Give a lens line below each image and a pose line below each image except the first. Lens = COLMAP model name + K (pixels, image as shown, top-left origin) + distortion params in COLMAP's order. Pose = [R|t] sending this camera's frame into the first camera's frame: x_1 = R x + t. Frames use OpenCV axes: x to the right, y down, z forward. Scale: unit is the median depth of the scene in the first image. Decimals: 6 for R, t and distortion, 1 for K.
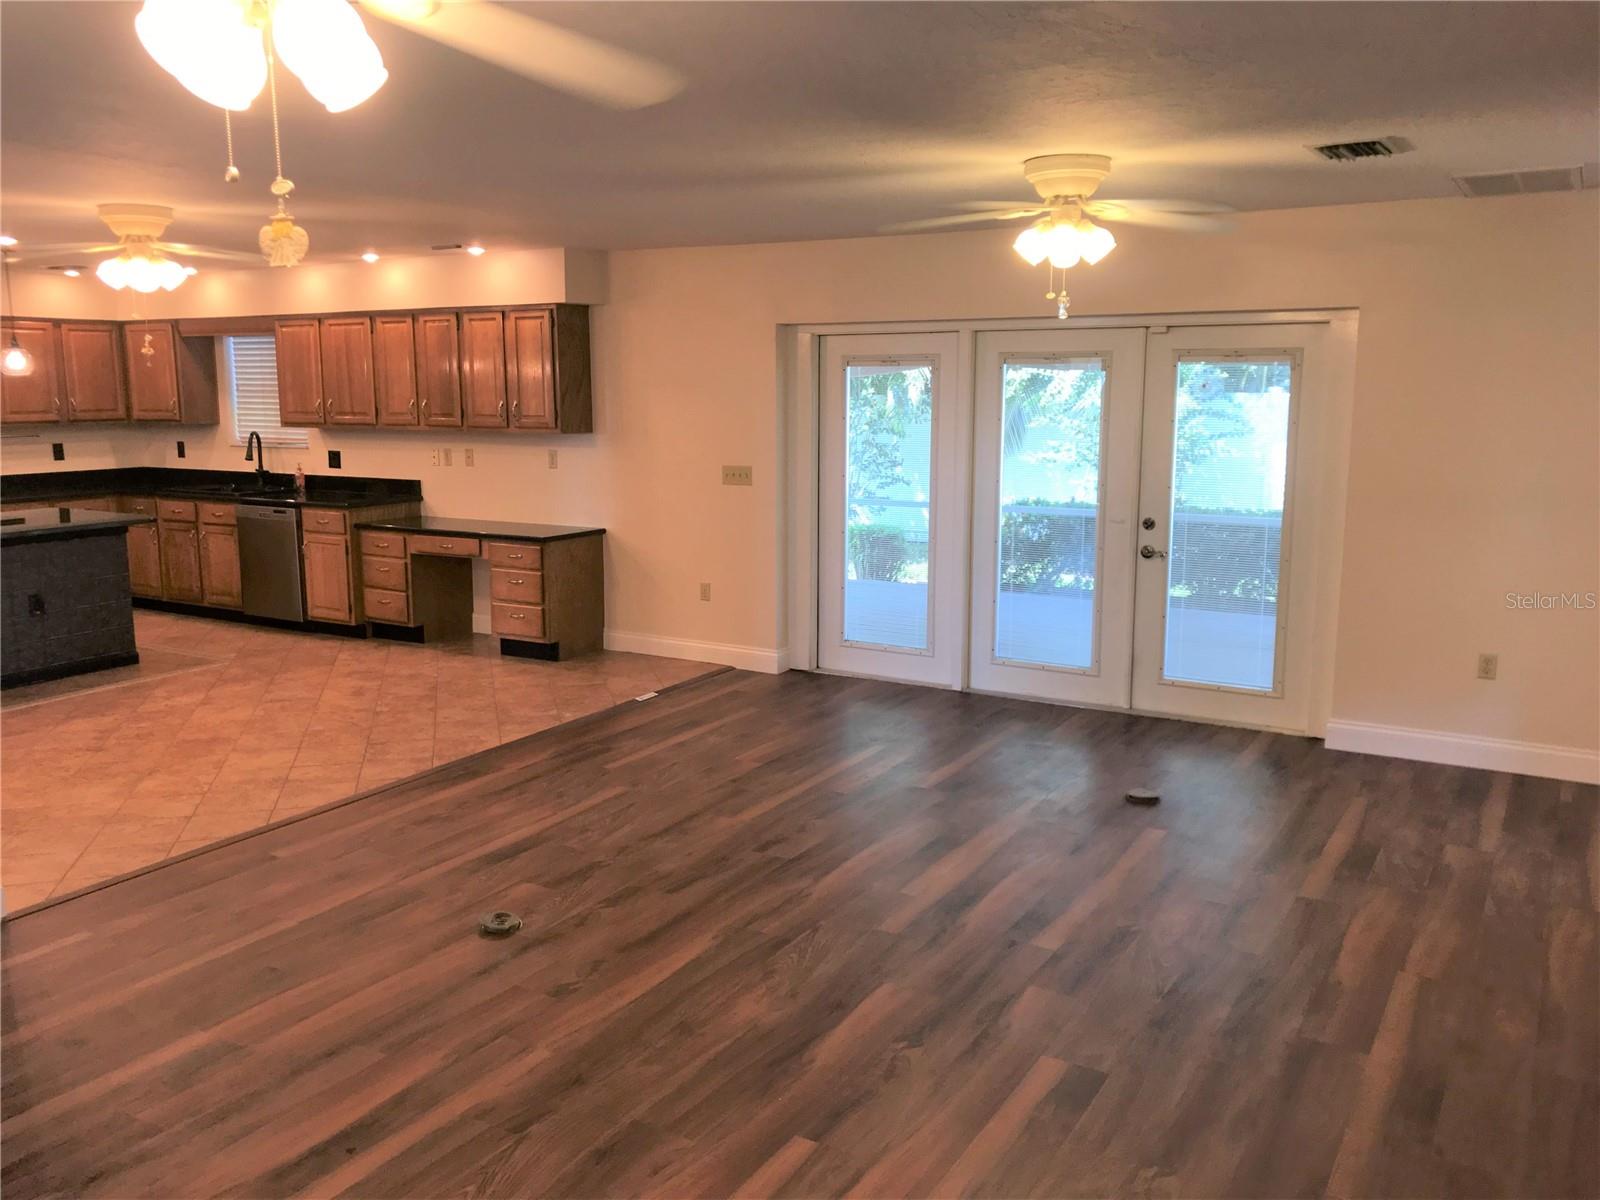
lens RADIAL K [[1316.4, 0, 788.3], [0, 1316.4, 590.1], [0, 0, 1]] dist [0.049993, -0.044048]
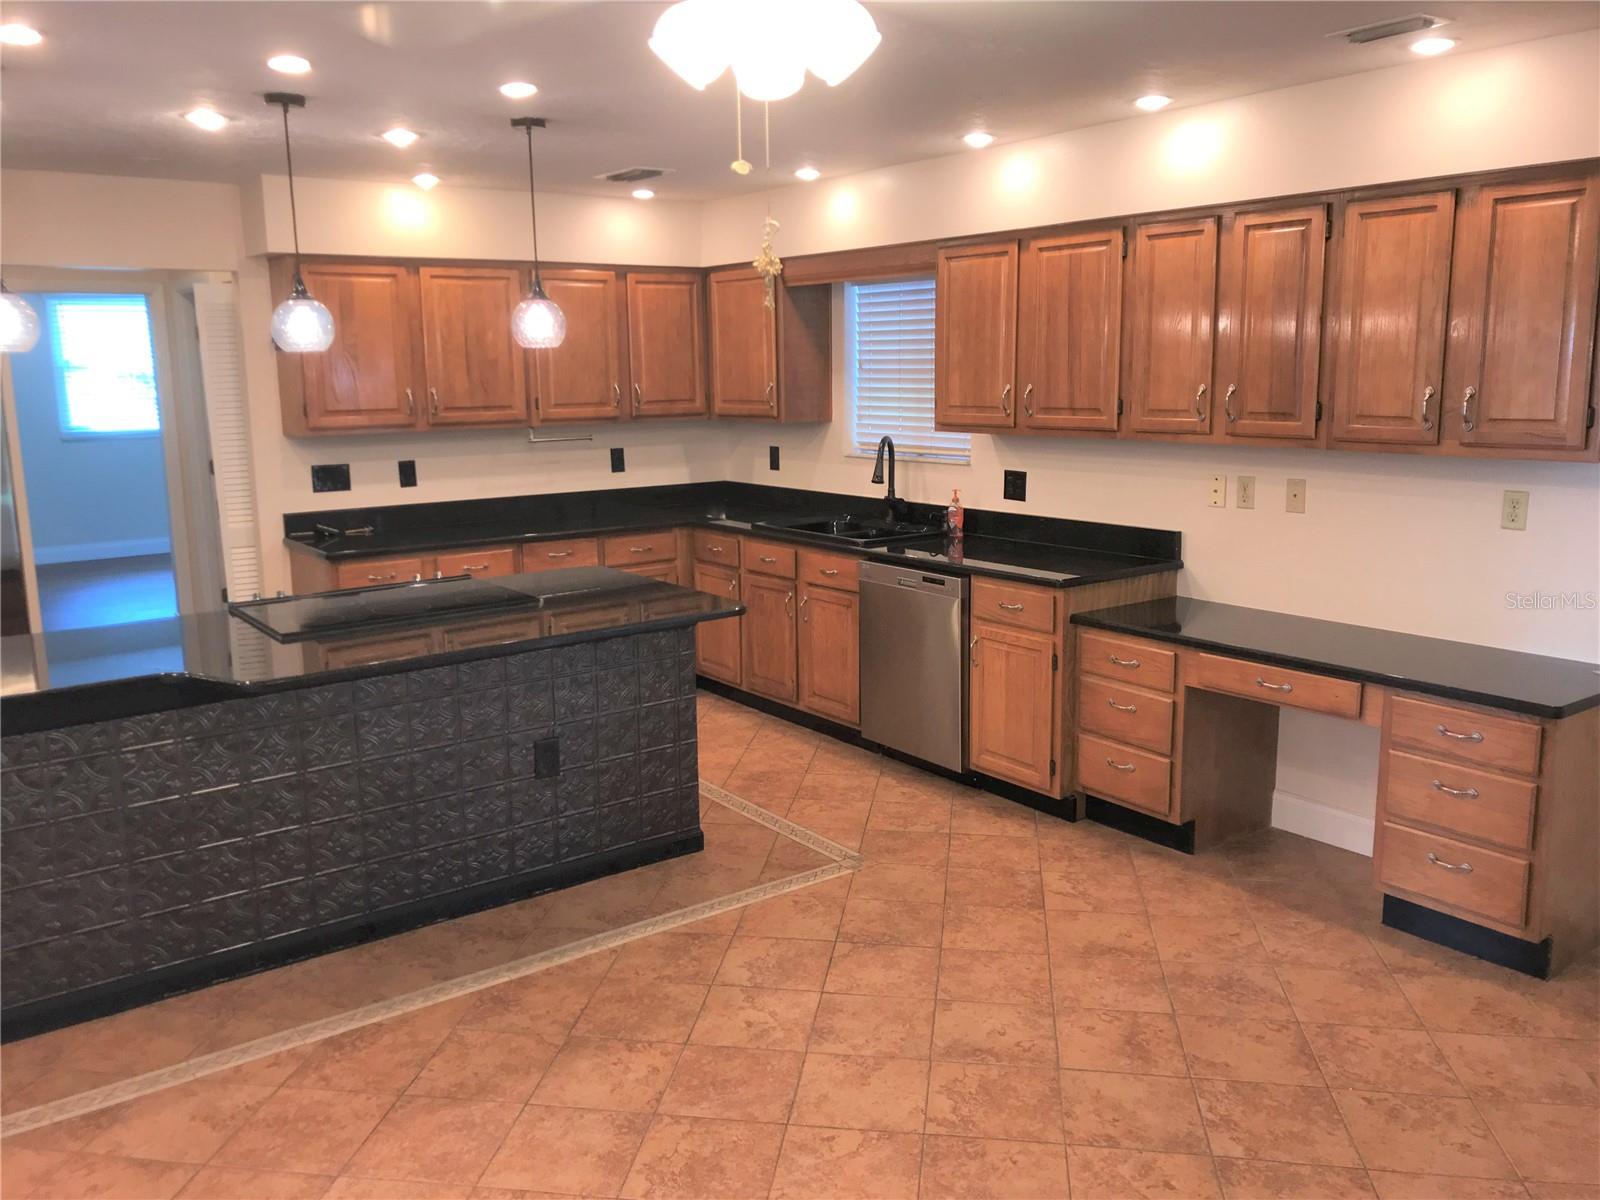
lens RADIAL K [[1296.2, 0, 797.9], [0, 1296.2, 576.9], [0, 0, 1]] dist [0.051423, -0.084288]
pose [[0.925623, 0.054013, -0.374573, -0.231418], [-0.050090, 0.998540, 0.020209, -0.070308], [0.375118, 0.000057, 0.926977, 0.463653]]
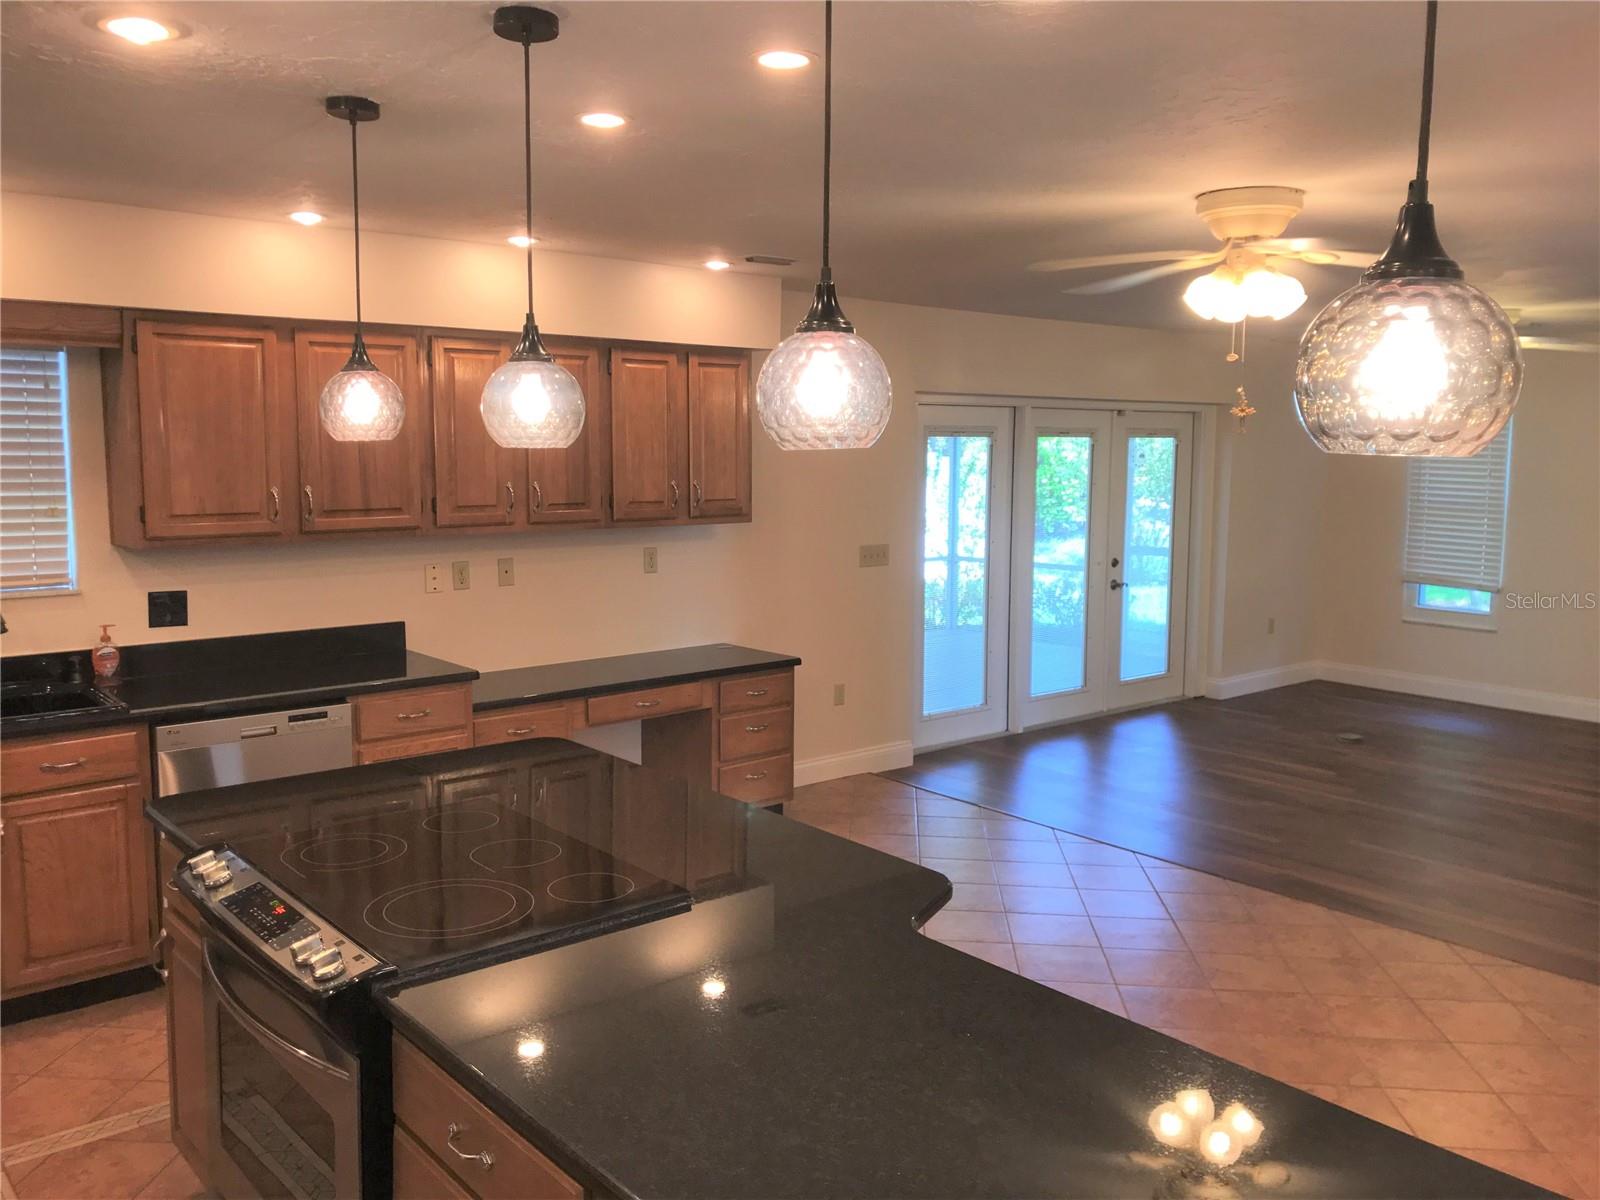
lens RADIAL K [[1316.4, 0, 788.3], [0, 1316.4, 590.1], [0, 0, 1]] dist [0.049993, -0.044048]
pose [[0.314610, -0.101367, 0.943793, -0.797029], [0.142240, 0.988090, 0.058709, -0.110542], [-0.938503, 0.115775, 0.325281, 0.678529]]
